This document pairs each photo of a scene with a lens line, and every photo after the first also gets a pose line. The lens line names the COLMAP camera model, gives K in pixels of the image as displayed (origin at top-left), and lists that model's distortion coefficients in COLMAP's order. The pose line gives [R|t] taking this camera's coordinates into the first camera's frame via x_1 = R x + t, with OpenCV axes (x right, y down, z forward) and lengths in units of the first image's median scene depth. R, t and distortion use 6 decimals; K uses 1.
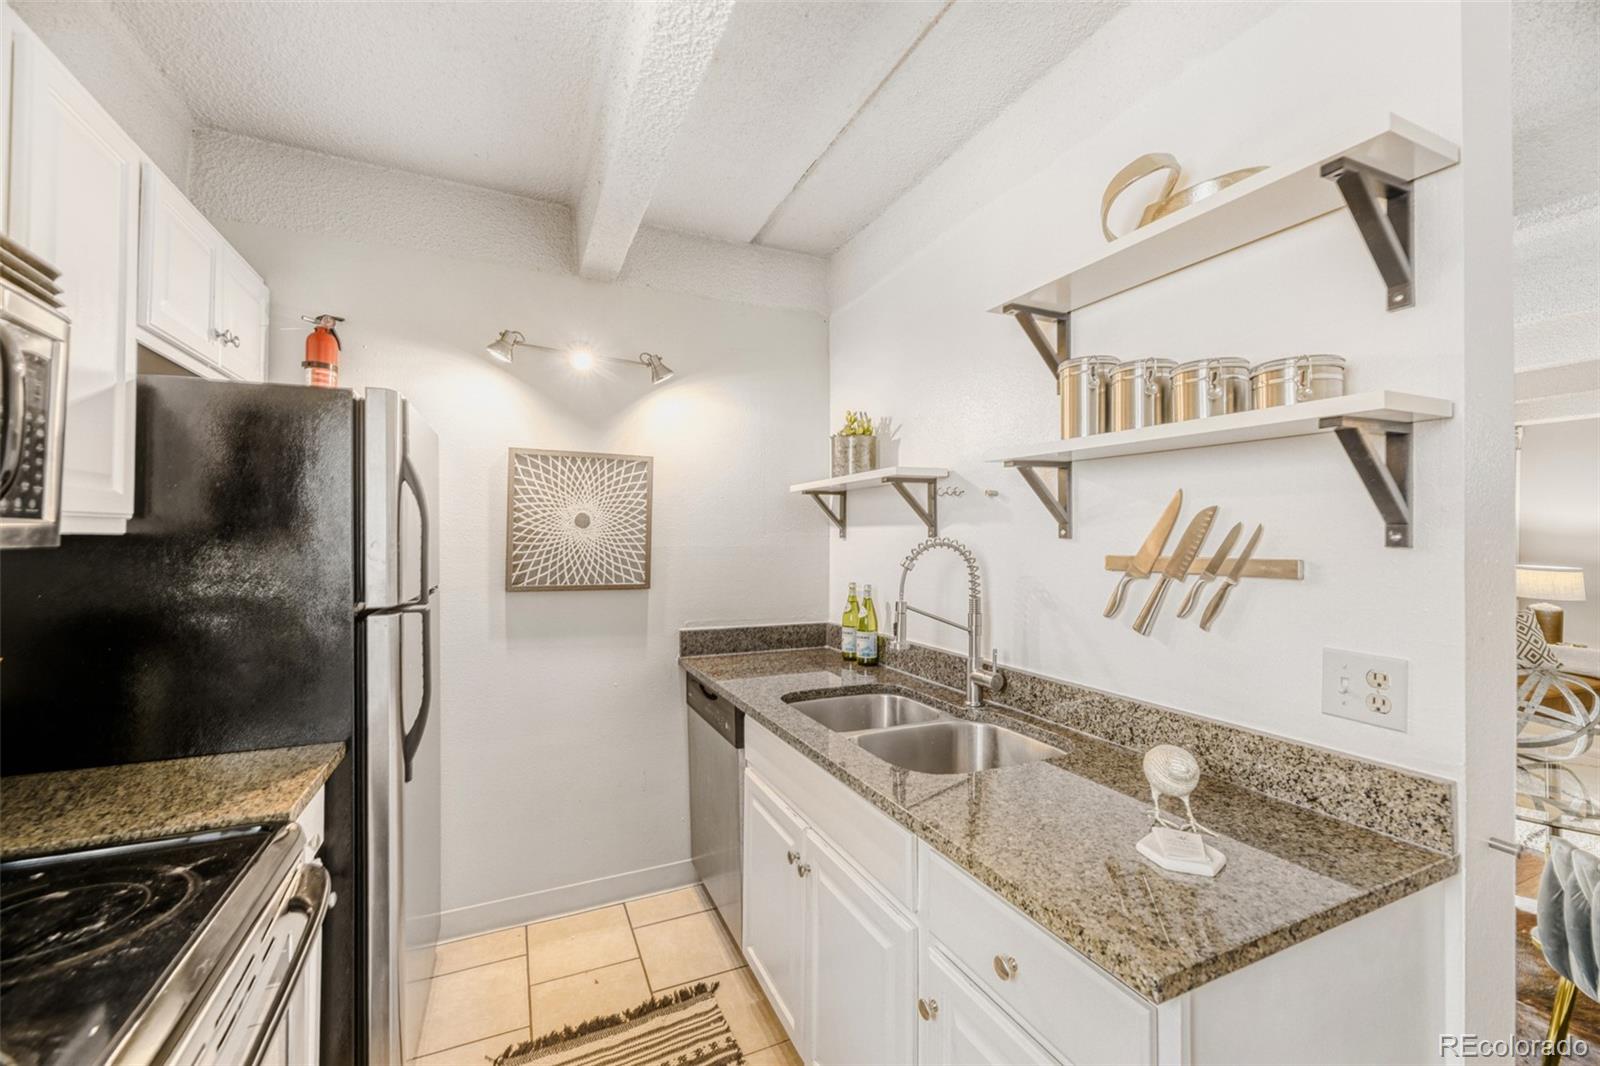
lens RADIAL K [[643.6, 0, 808.5], [0, 643.6, 527.6], [0, 0, 1]] dist [0.005478, -0.002603]
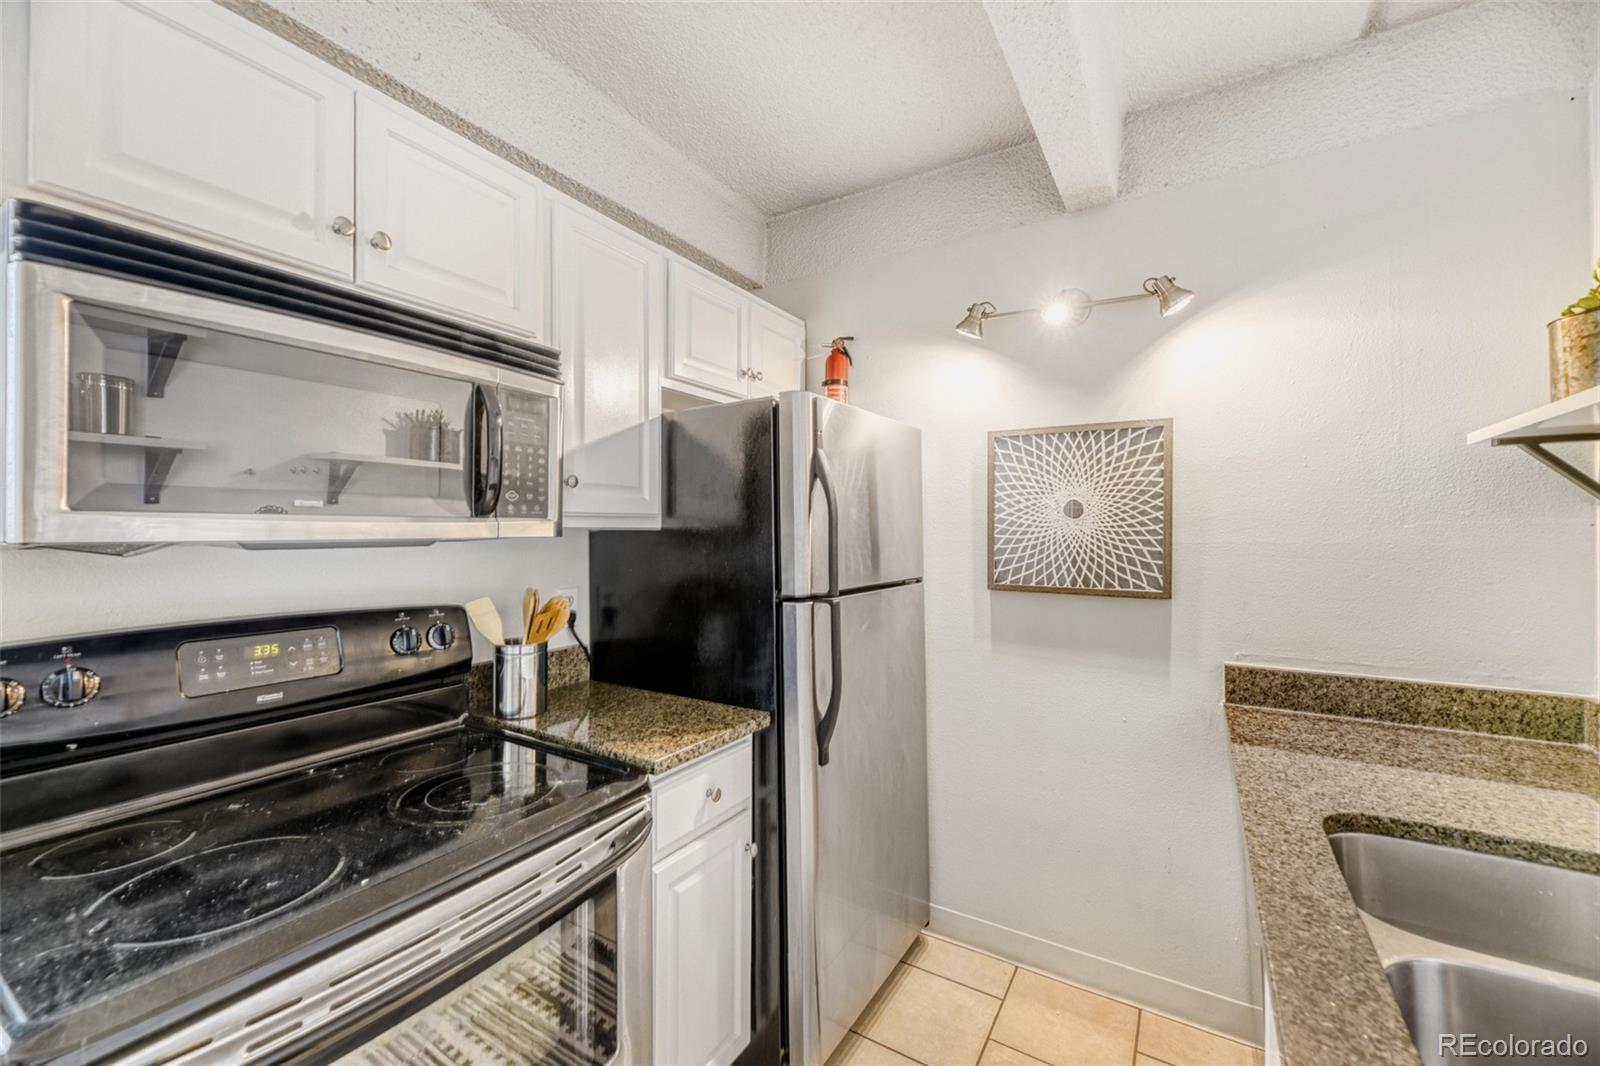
lens RADIAL K [[643.6, 0, 791.0], [0, 643.6, 526.4], [0, 0, 1]] dist [0.005478, -0.002603]
pose [[0.539172, -0.009460, -0.842143, 0.147164], [0.015787, 0.999875, -0.001125, 0.006506], [0.842048, -0.012688, 0.539253, 0.262145]]
